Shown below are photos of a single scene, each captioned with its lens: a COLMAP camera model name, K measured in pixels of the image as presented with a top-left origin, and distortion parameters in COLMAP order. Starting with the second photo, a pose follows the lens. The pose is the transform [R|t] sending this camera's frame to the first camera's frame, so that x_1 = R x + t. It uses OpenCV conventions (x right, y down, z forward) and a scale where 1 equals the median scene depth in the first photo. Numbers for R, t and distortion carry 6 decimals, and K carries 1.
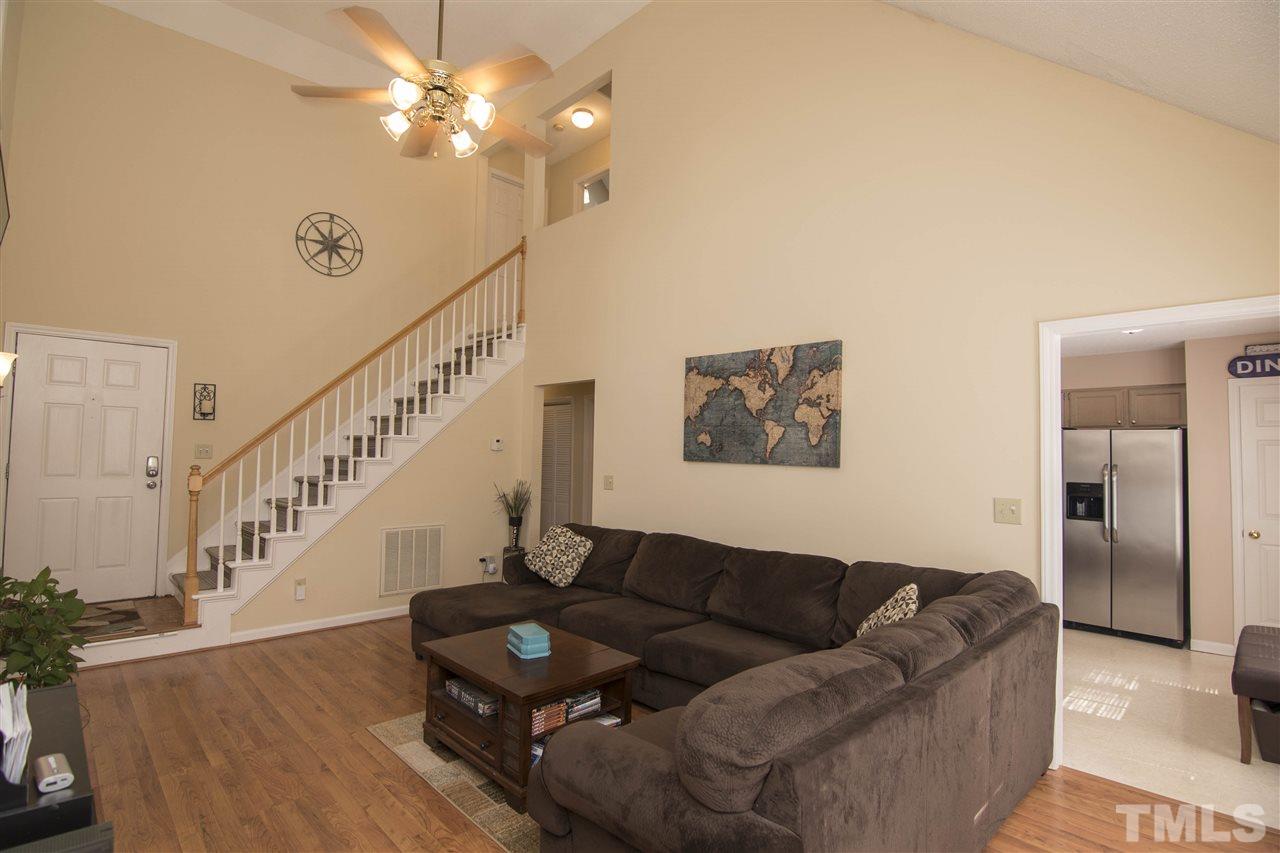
lens RADIAL K [[623.1, 0, 644.3], [0, 623.1, 430.5], [0, 0, 1]] dist [-0.010384, -0.005878]
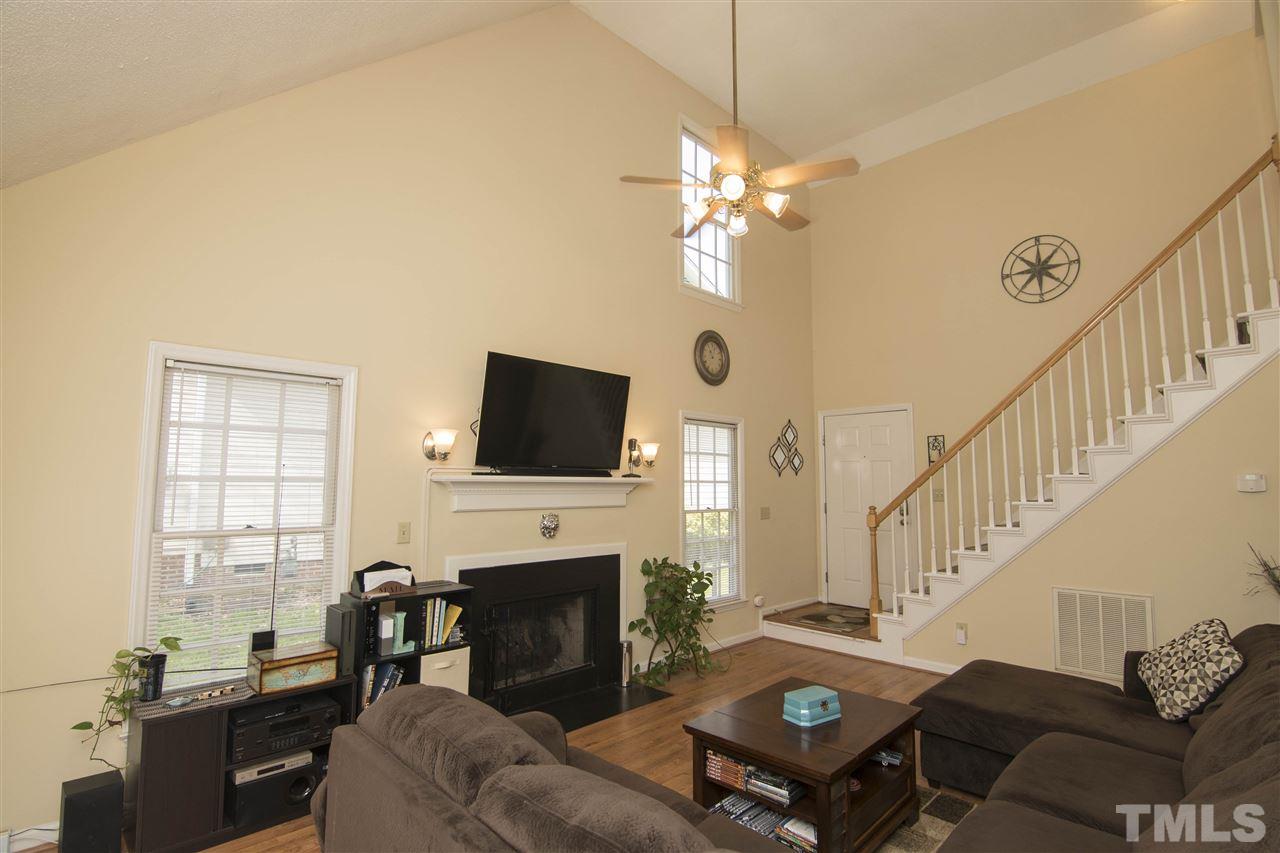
lens RADIAL K [[623.1, 0, 634.6], [0, 623.1, 431.6], [0, 0, 1]] dist [-0.010384, -0.005878]
pose [[0.006871, -0.102313, -0.994728, 0.532715], [0.029298, 0.994346, -0.102072, 0.022686], [0.999547, -0.028442, 0.009830, 0.540934]]
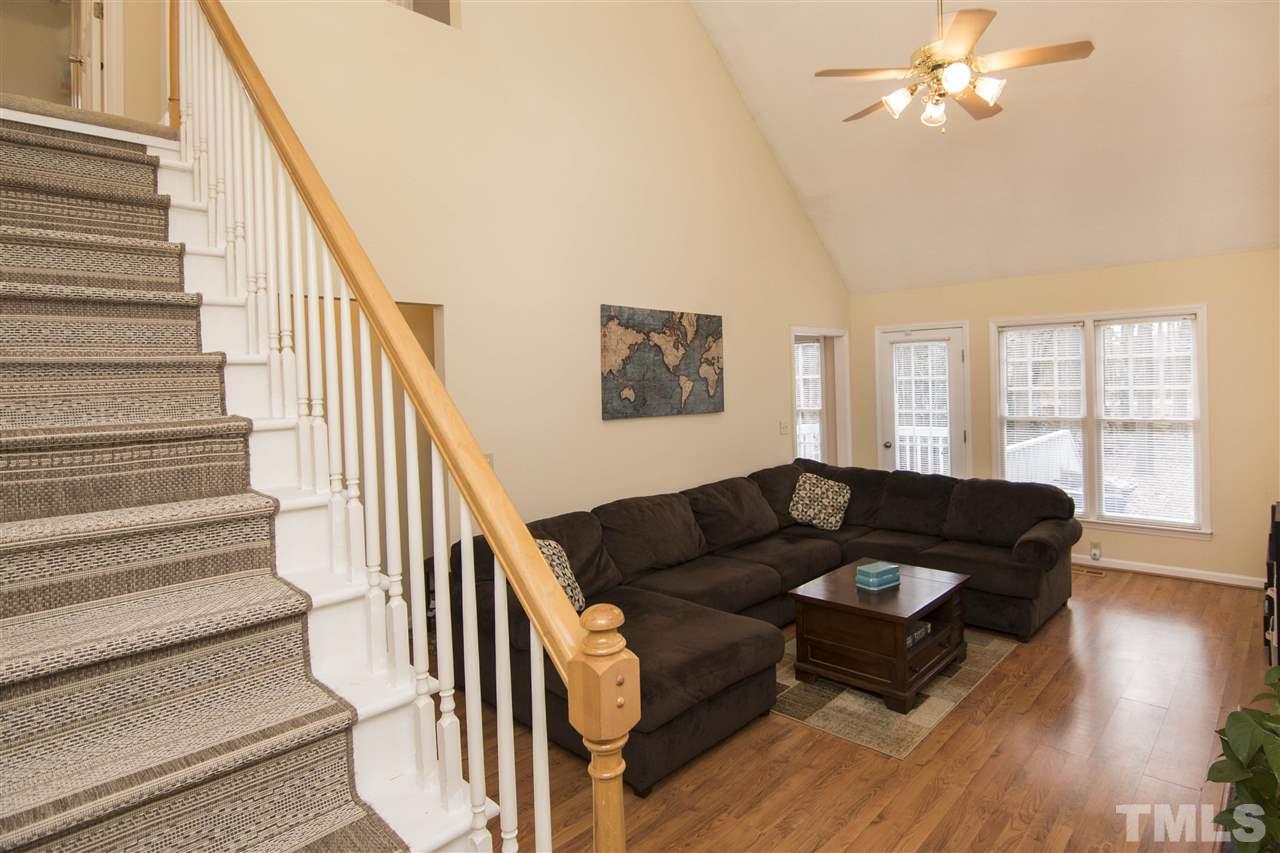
lens RADIAL K [[677.9, 0, 701.7], [0, 677.9, 385.3], [0, 0, 1]] dist [-0.001306, 0.000032]
pose [[-0.075949, -0.023041, 0.996845, -1.005690], [-0.009229, 0.999706, 0.022404, -0.025953], [-0.997069, -0.007499, -0.076140, 1.024434]]
